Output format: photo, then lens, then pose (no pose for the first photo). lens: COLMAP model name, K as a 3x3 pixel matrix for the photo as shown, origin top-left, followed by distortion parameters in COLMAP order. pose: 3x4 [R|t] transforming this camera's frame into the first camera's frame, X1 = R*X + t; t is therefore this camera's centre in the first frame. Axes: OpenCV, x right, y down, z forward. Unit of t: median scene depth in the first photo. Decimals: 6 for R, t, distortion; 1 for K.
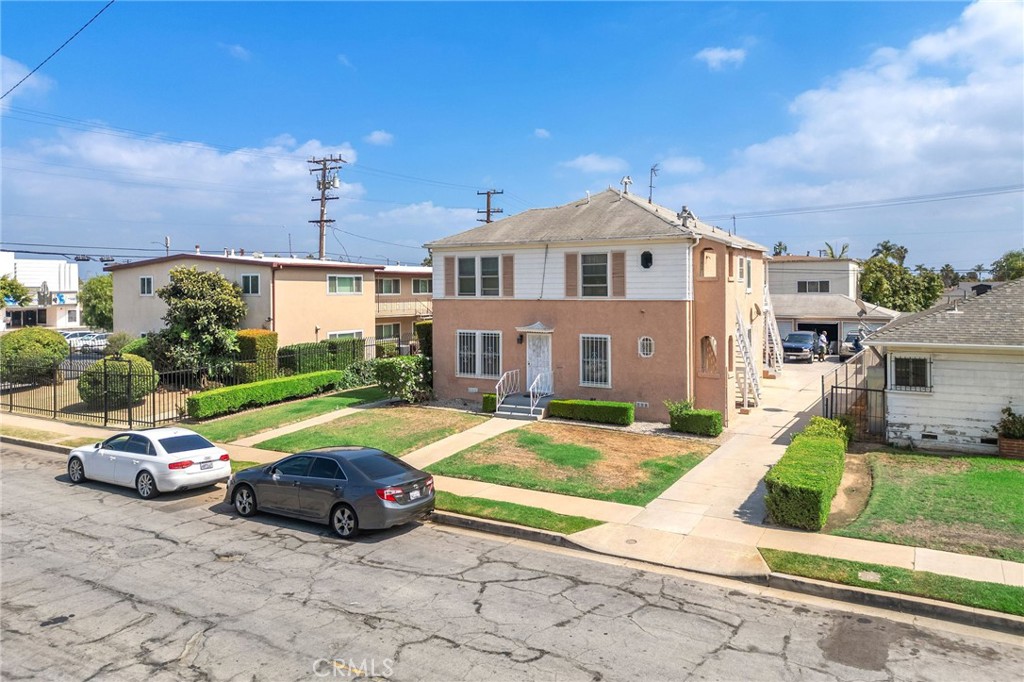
lens RADIAL K [[727.1, 0, 511.0], [0, 727.1, 338.3], [0, 0, 1]] dist [0.031832, -0.005528]
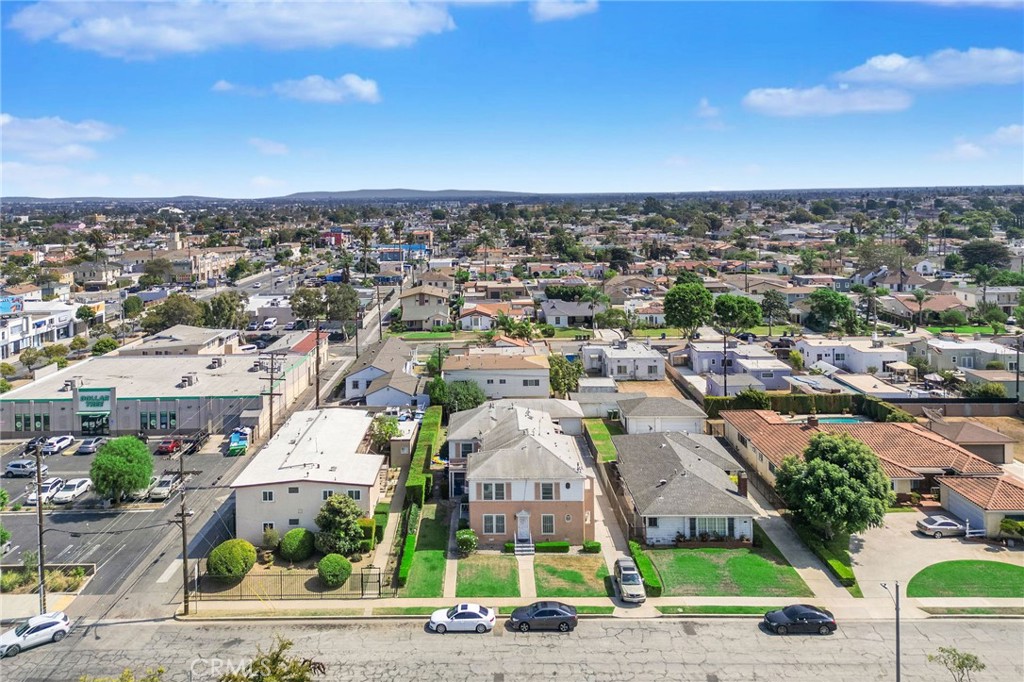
lens RADIAL K [[727.1, 0, 512.8], [0, 727.1, 340.8], [0, 0, 1]] dist [0.031832, -0.005528]
pose [[0.842399, -0.066238, 0.534767, -1.335033], [0.005418, 0.993407, 0.114512, -0.919066], [-0.538827, -0.093567, 0.837204, -1.026333]]
